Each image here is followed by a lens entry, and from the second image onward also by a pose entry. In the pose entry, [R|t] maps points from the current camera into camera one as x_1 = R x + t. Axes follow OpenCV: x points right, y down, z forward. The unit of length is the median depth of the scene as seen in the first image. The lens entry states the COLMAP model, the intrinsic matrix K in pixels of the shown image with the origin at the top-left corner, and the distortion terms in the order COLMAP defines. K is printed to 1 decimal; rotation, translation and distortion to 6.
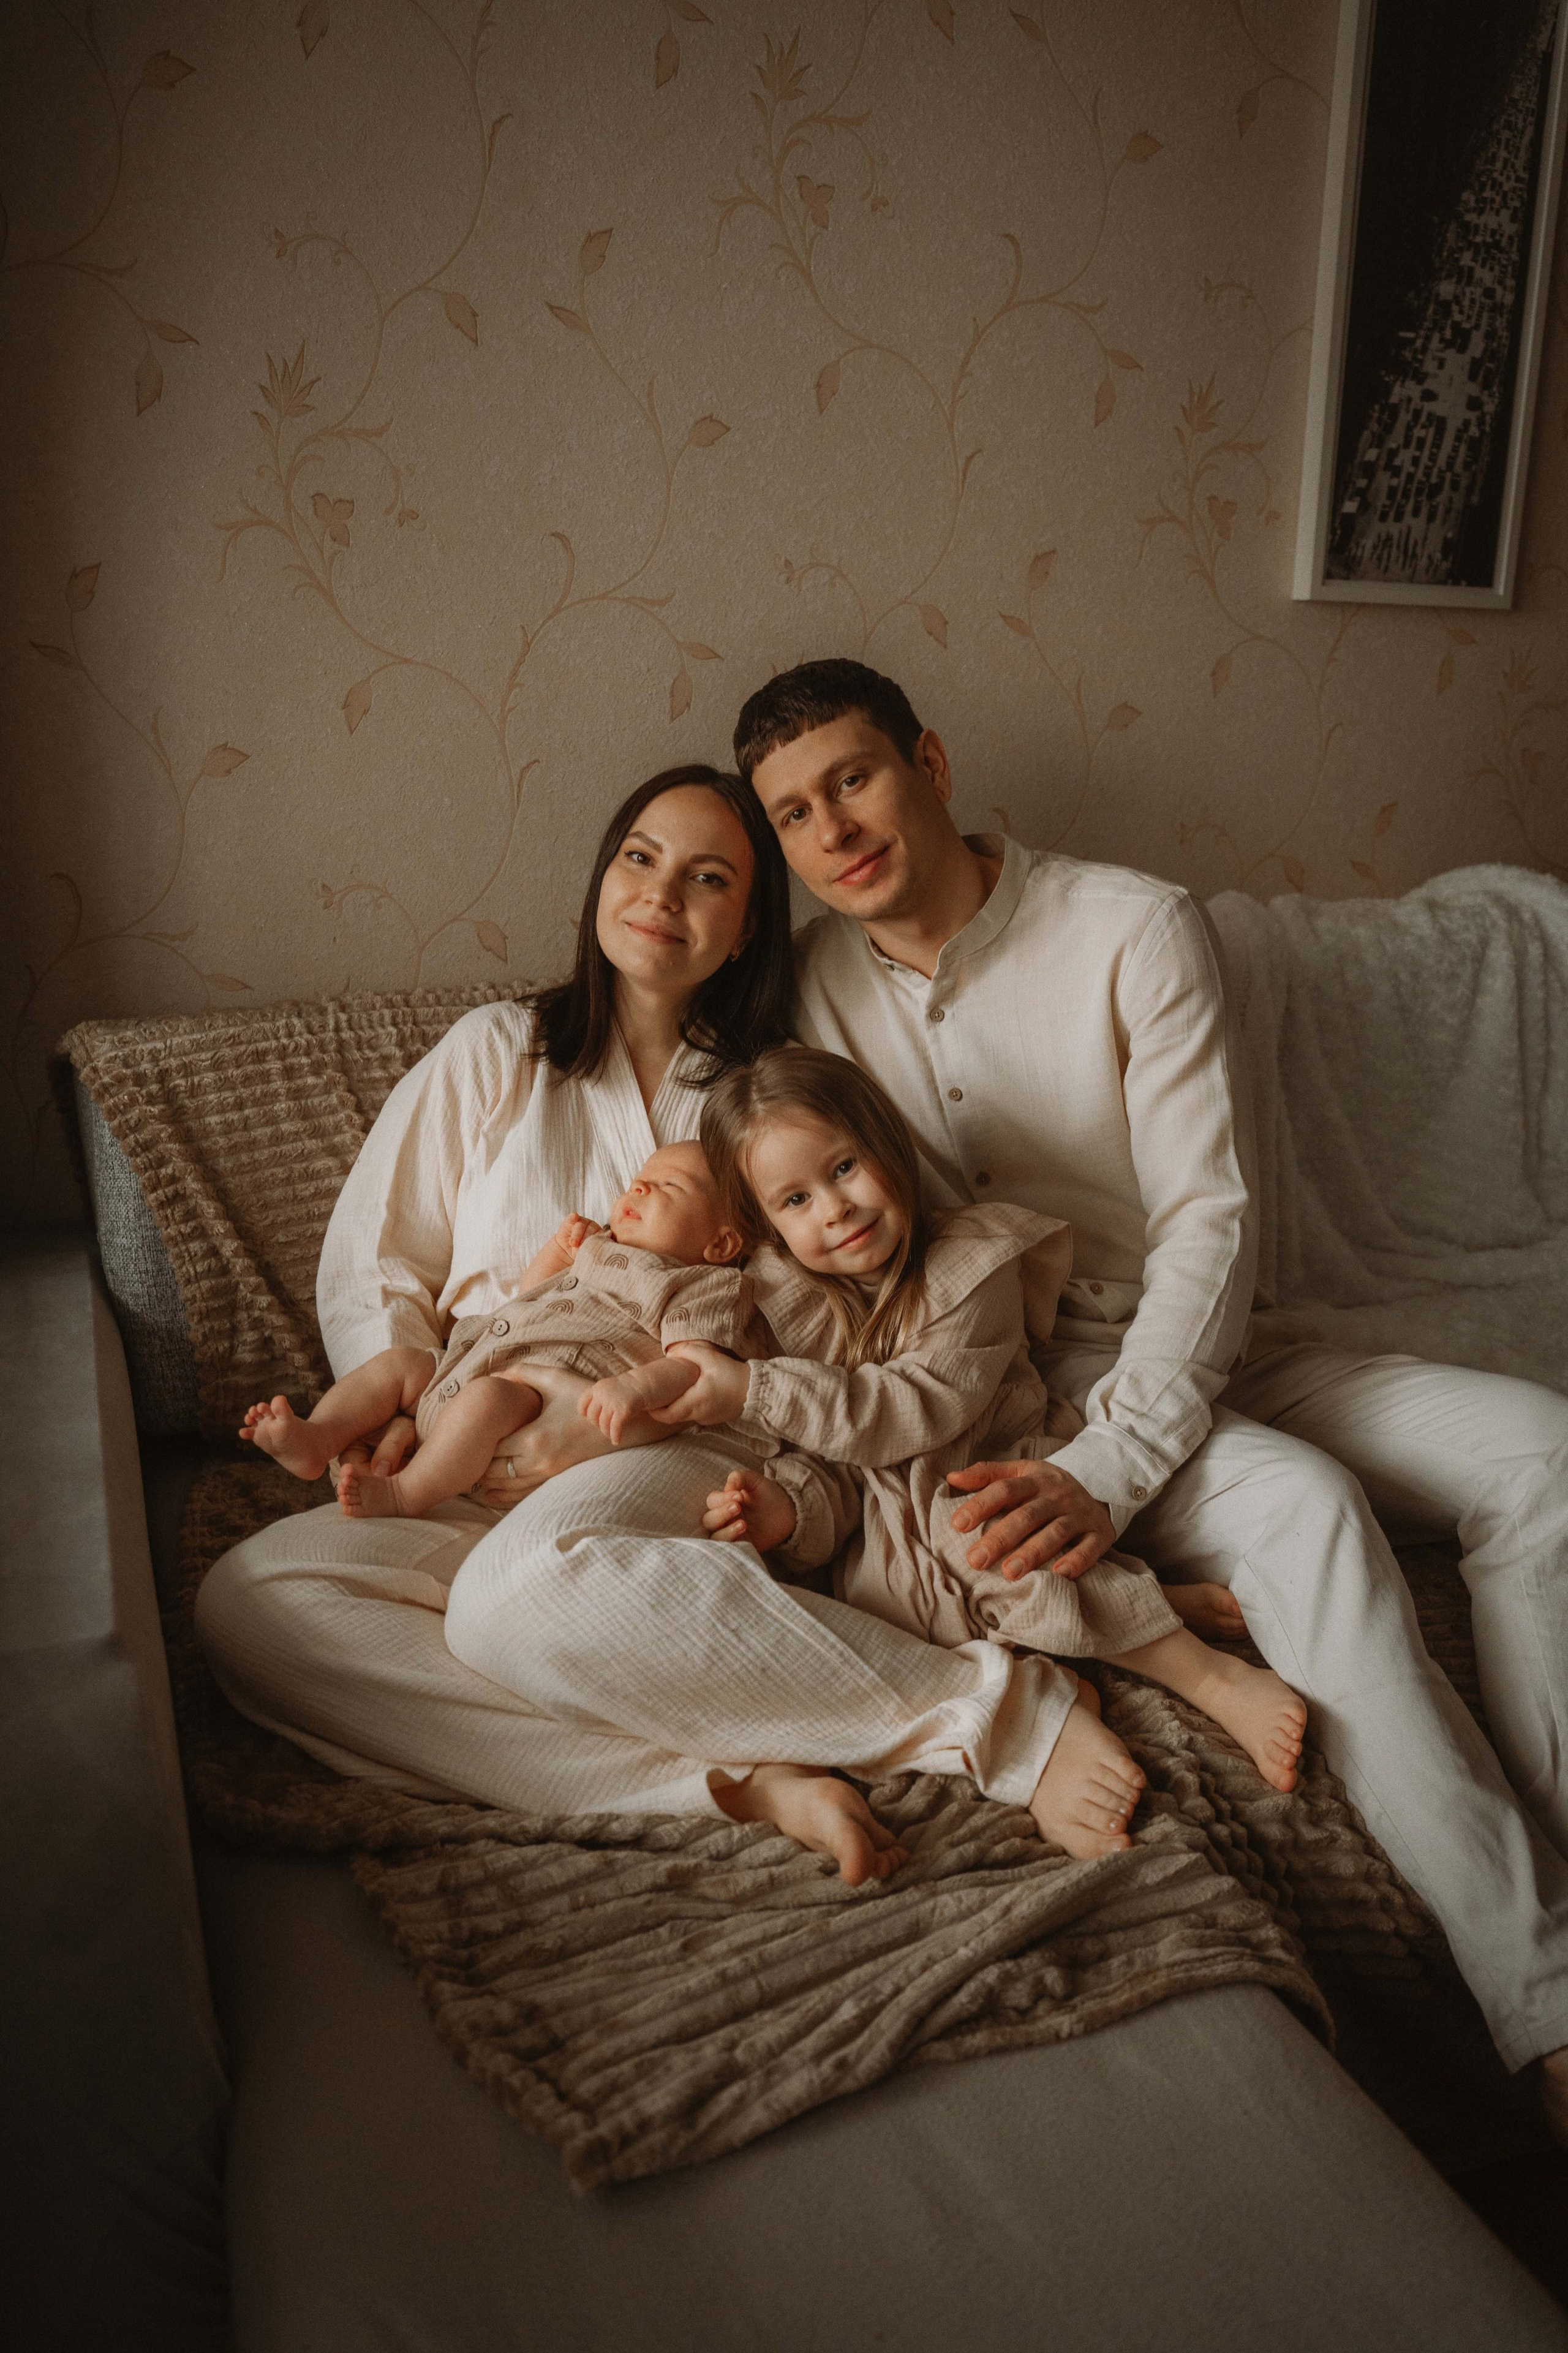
lens RADIAL K [[2003.7, 0, 746.5], [0, 2003.7, 1176.3], [0, 0, 1]] dist [-0.081107, 0.006091]
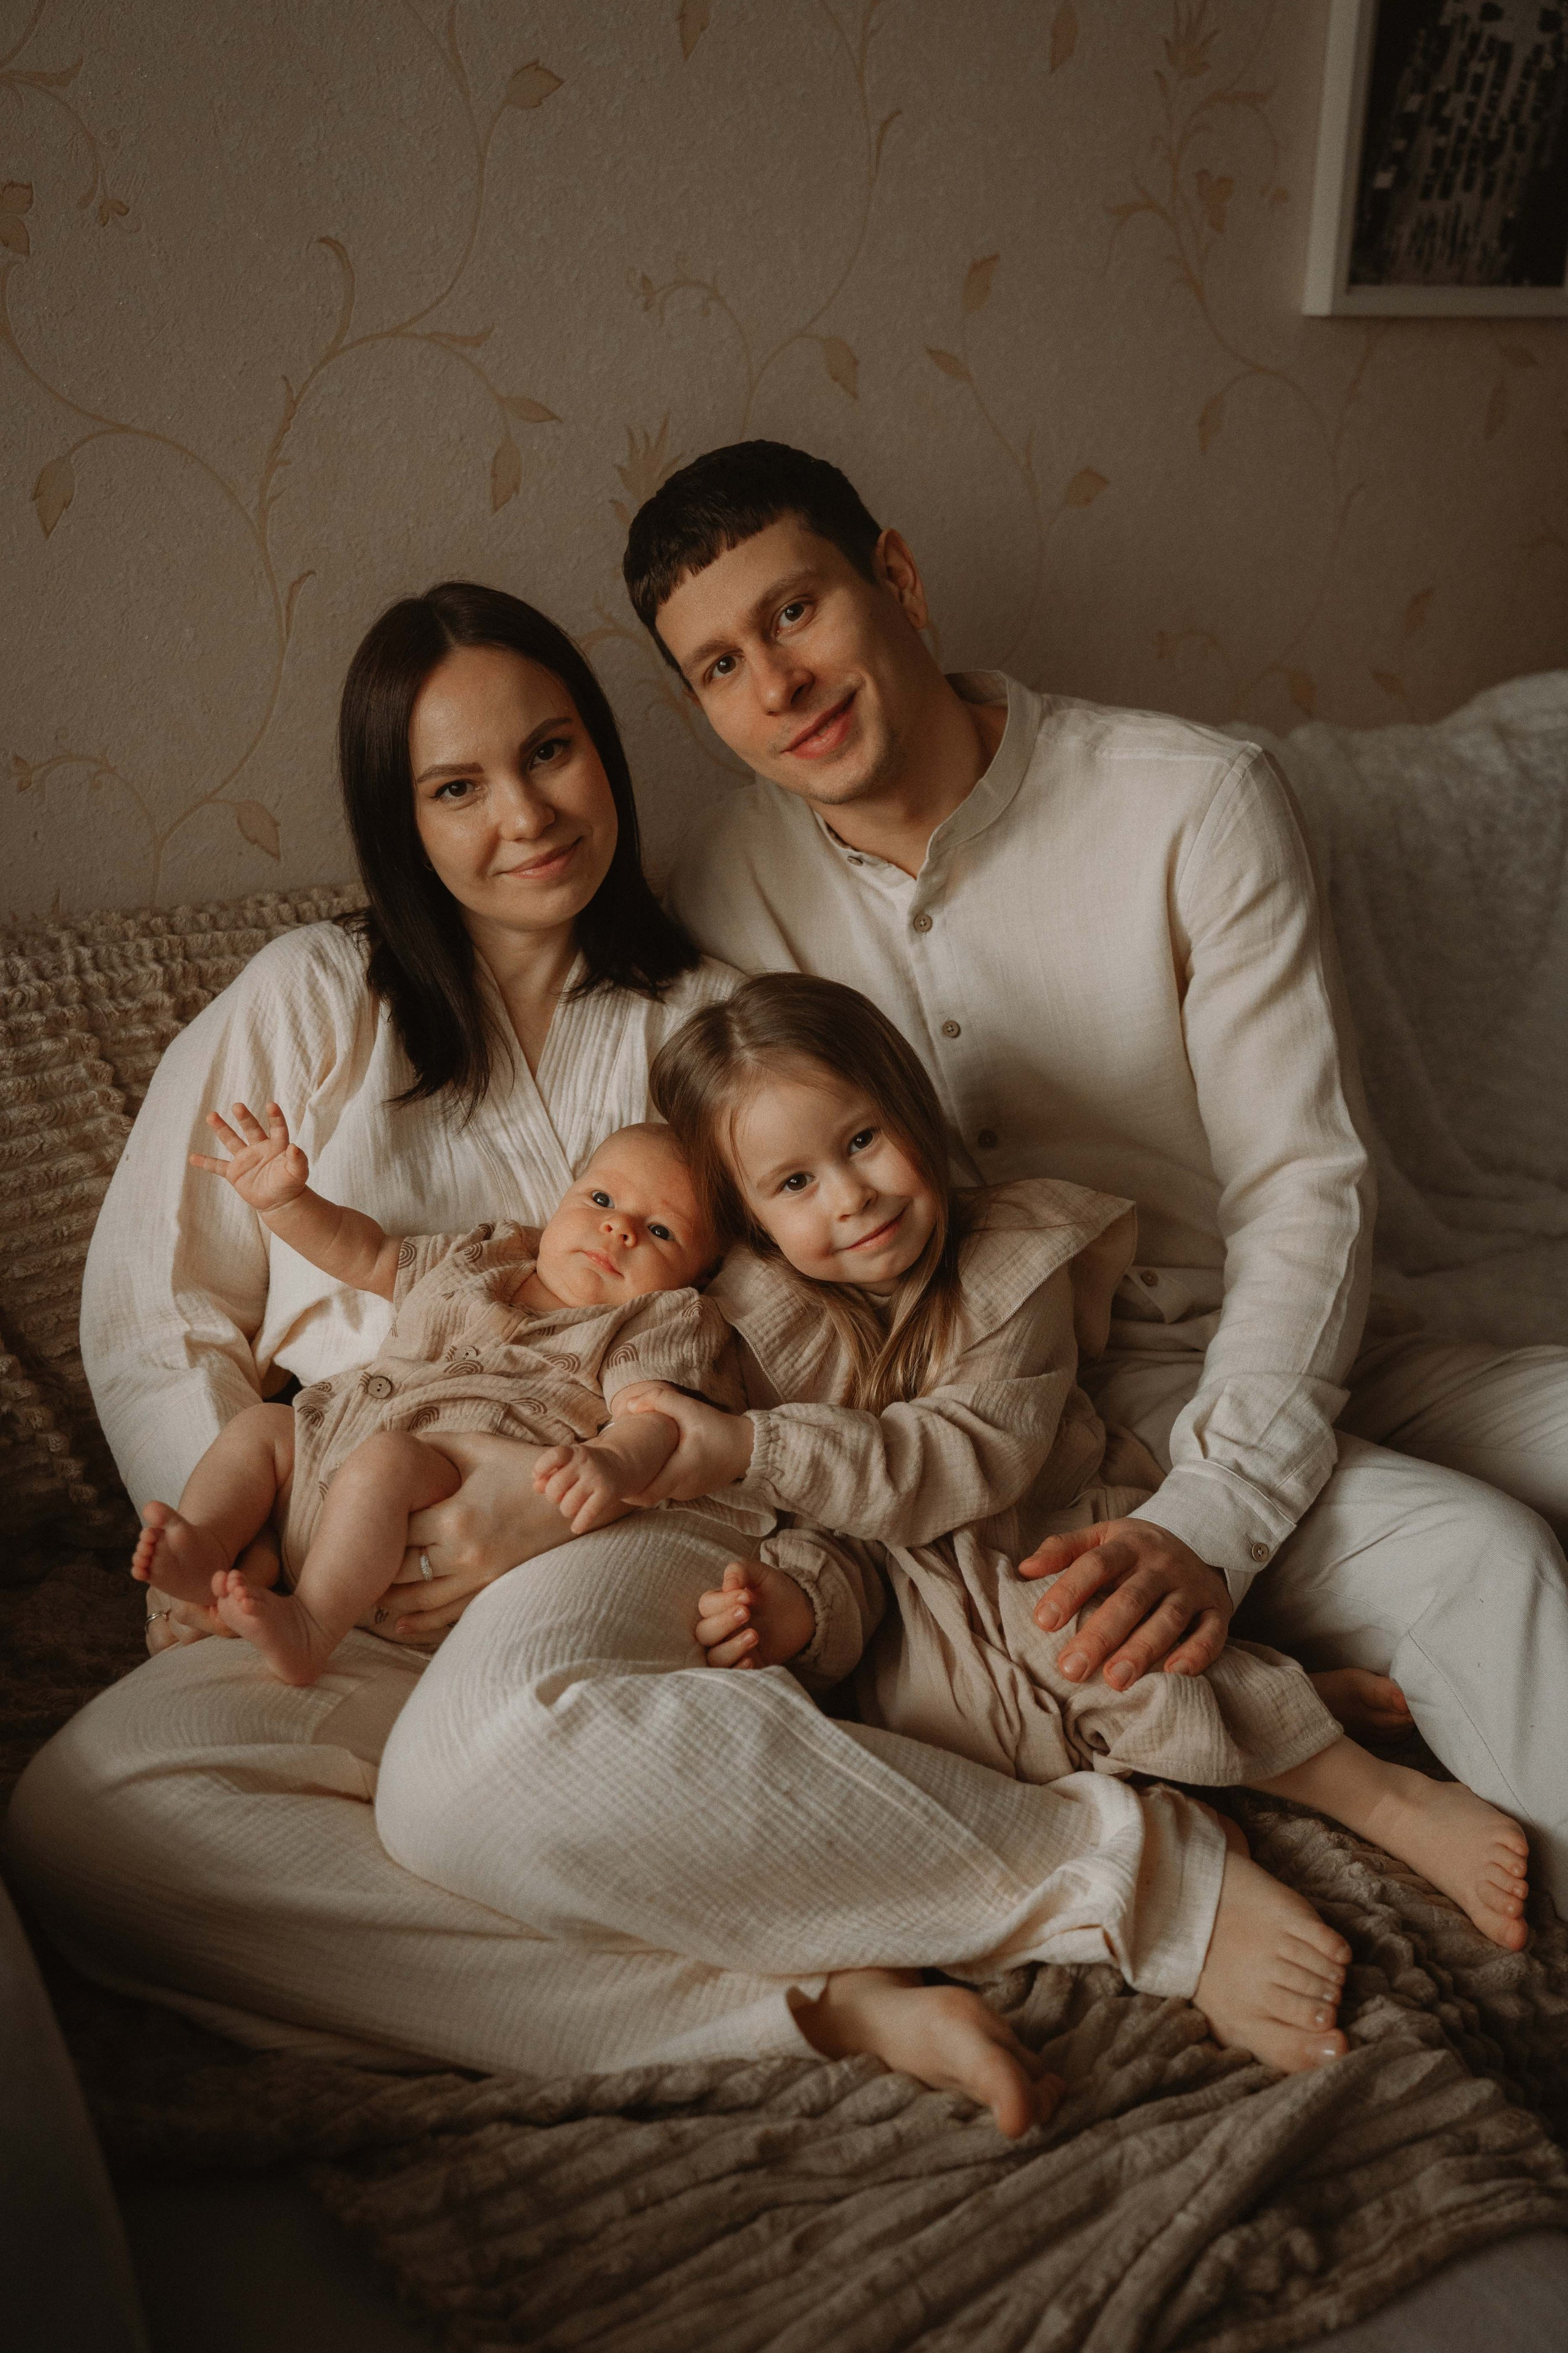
lens RADIAL K [[2720.6, 0, 760.1], [0, 2720.6, 1181.5], [0, 0, 1]] dist [0.098692, 0.000000]
pose [[0.987838, -0.052071, 0.146509, -0.105829], [0.046085, 0.997970, 0.043964, -0.029070], [-0.148500, -0.036678, 0.988232, 0.007811]]
